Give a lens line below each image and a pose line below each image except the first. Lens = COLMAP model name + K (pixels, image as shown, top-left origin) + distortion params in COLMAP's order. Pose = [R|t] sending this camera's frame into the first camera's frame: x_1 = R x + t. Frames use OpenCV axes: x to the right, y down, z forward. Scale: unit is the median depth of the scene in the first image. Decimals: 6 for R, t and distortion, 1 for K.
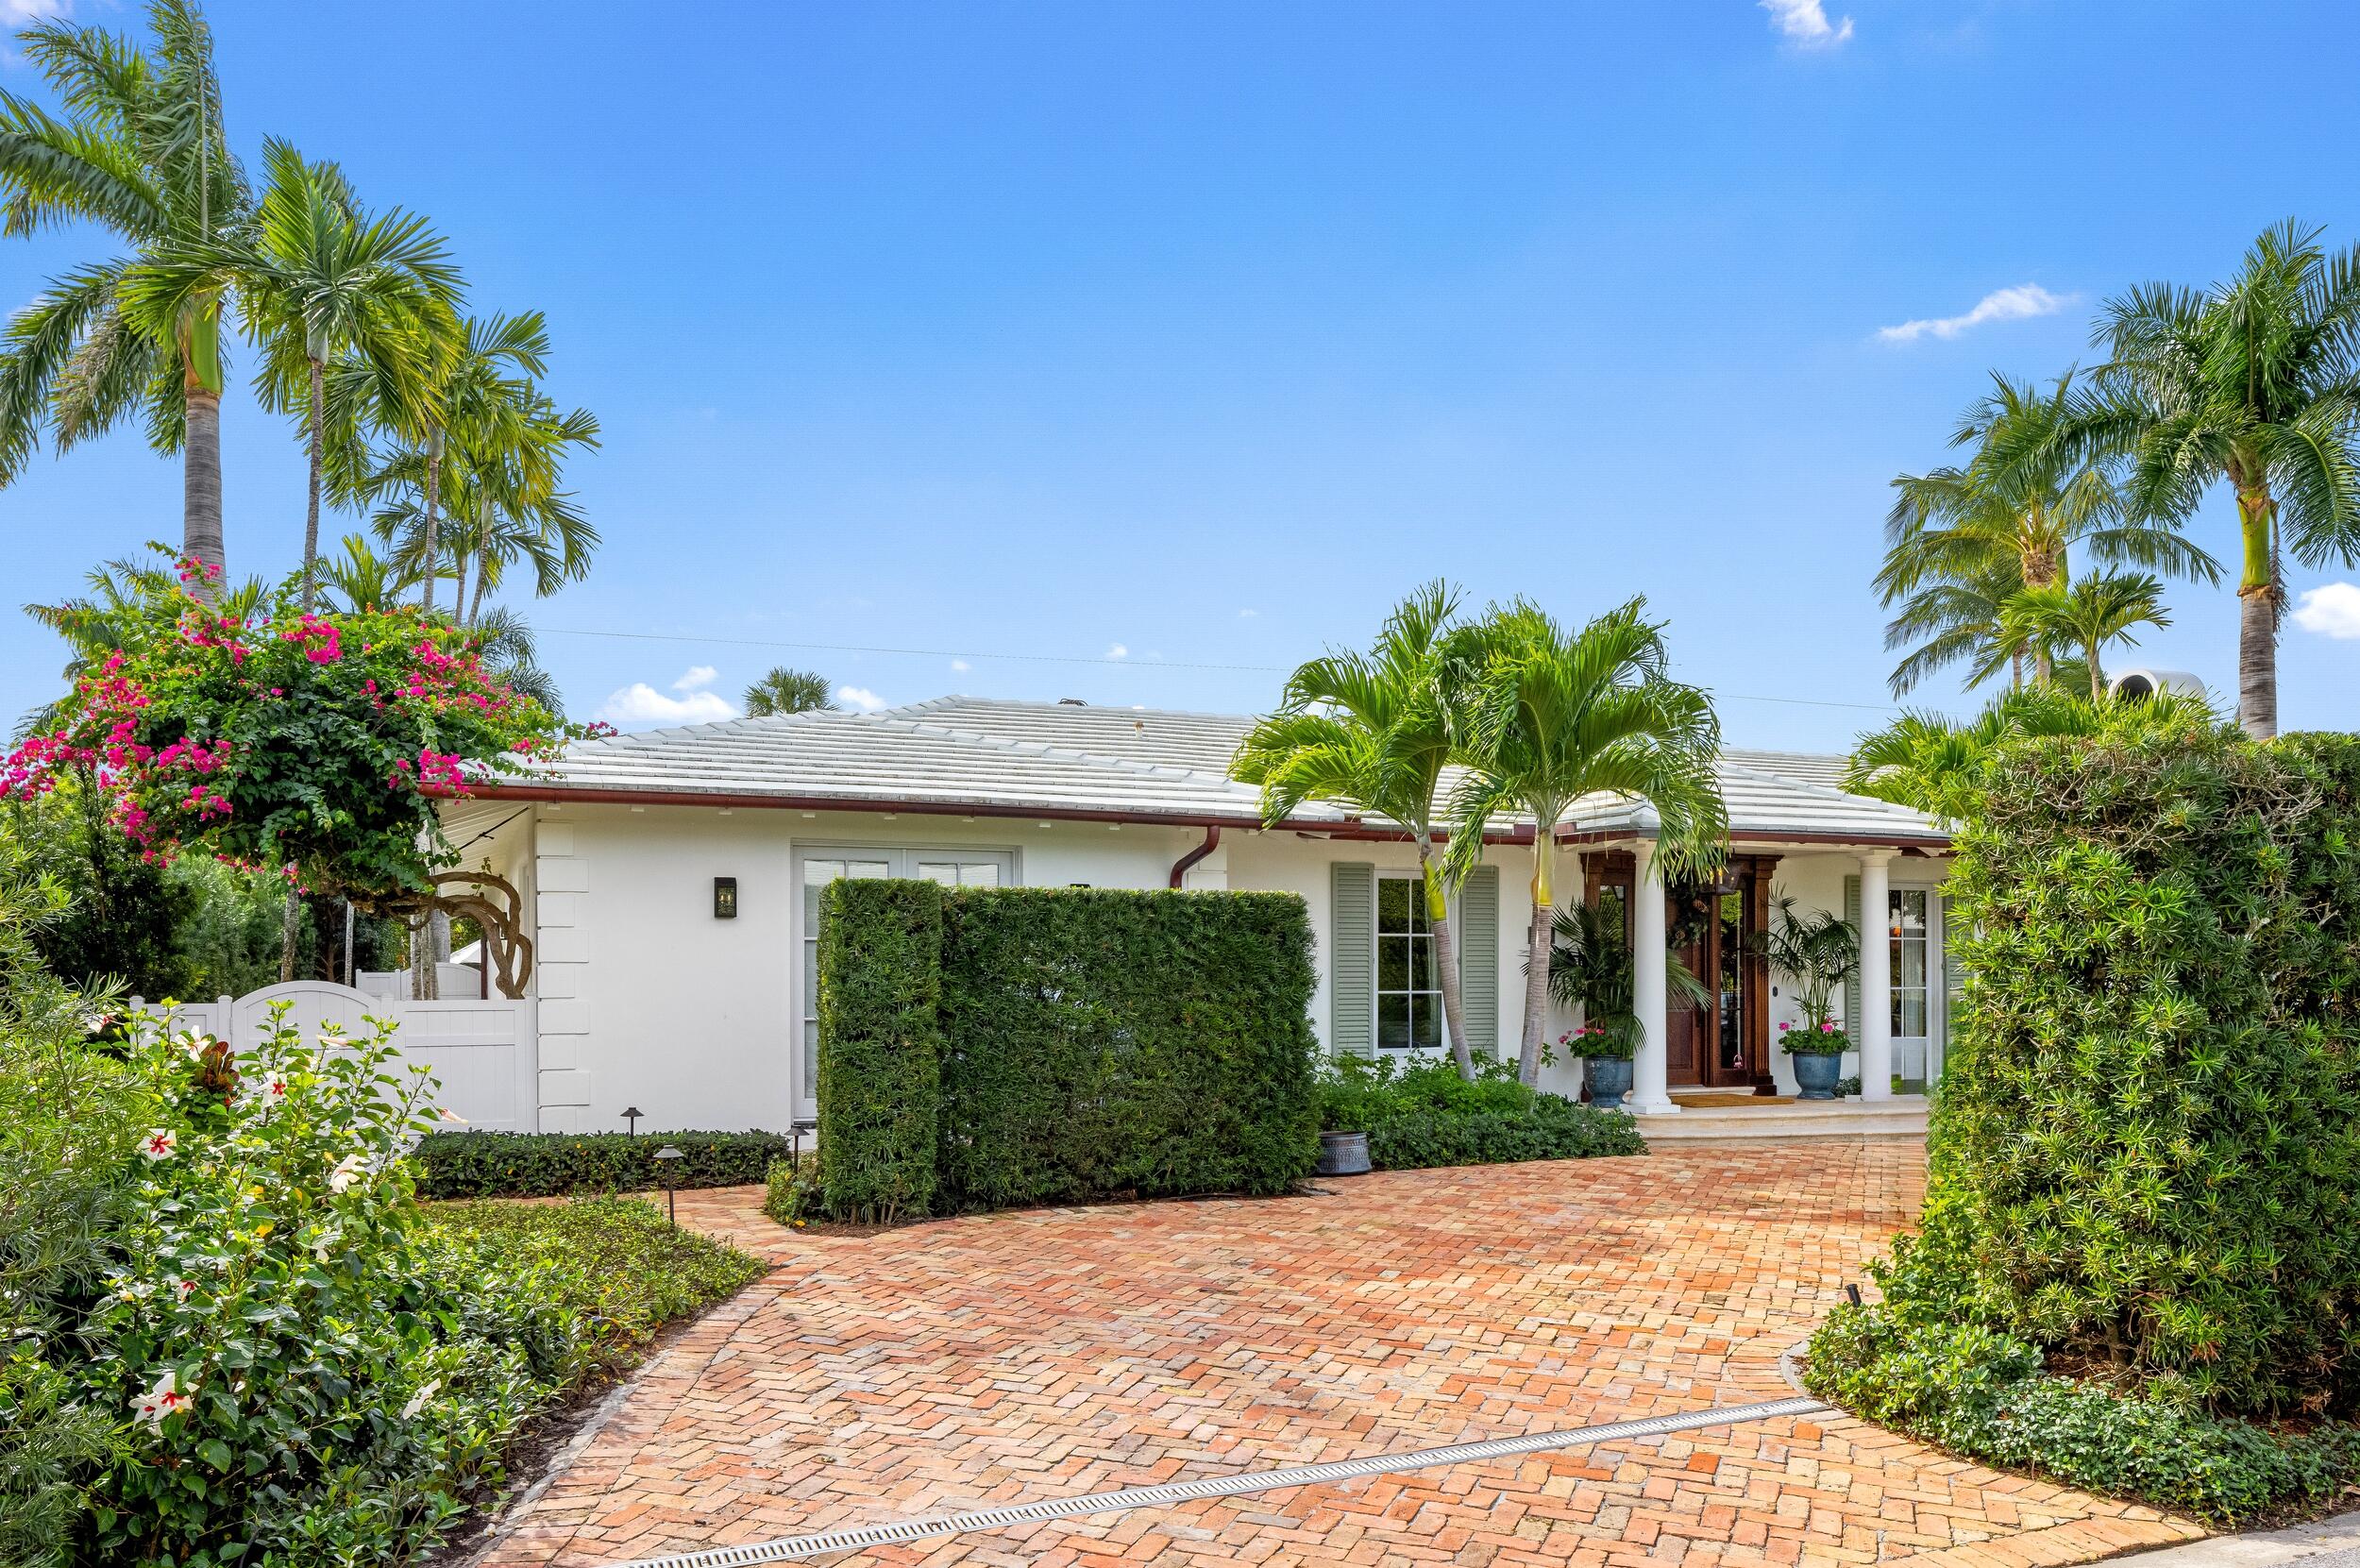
lens RADIAL K [[1622.0, 0, 1177.2], [0, 1622.0, 835.7], [0, 0, 1]] dist [0.002247, 0.004181]
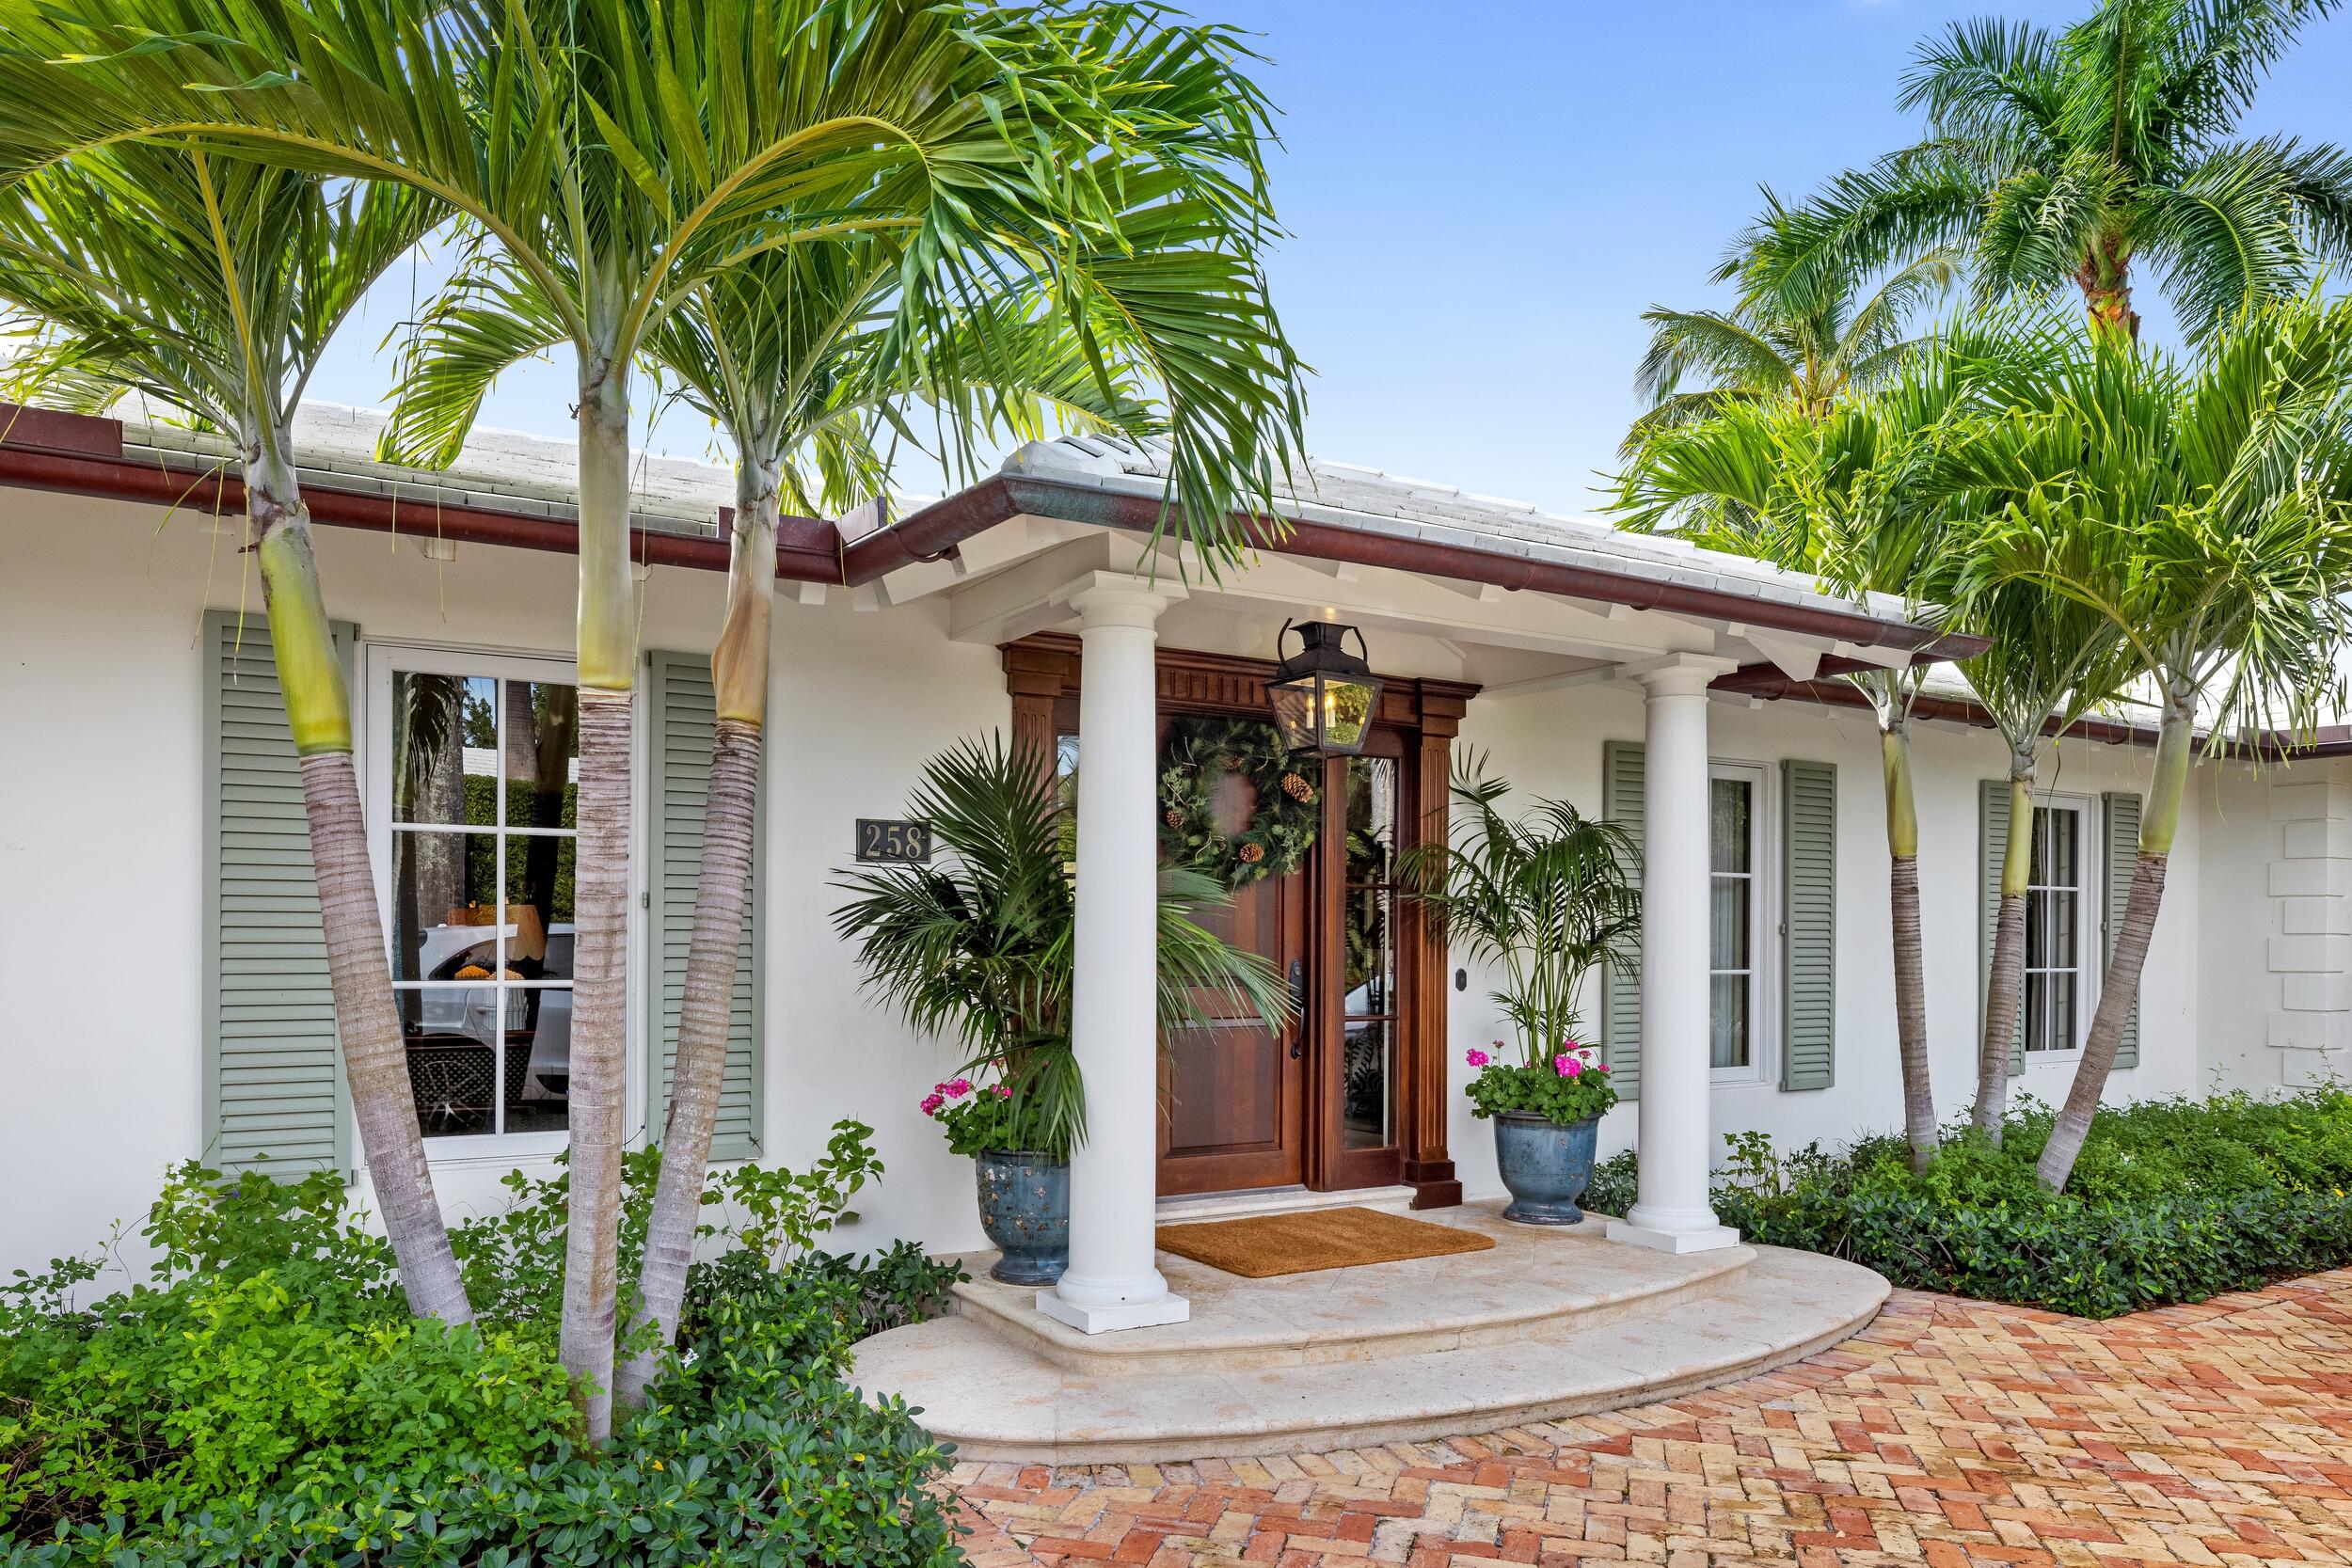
lens RADIAL K [[1620.7, 0, 1151.4], [0, 1620.7, 730.9], [0, 0, 1]] dist [-0.008242, -0.004154]
pose [[0.990657, 0.024417, 0.134172, 0.219368], [-0.018664, 0.998859, -0.043964, 0.047396], [-0.135093, 0.041049, 0.989982, 0.556459]]
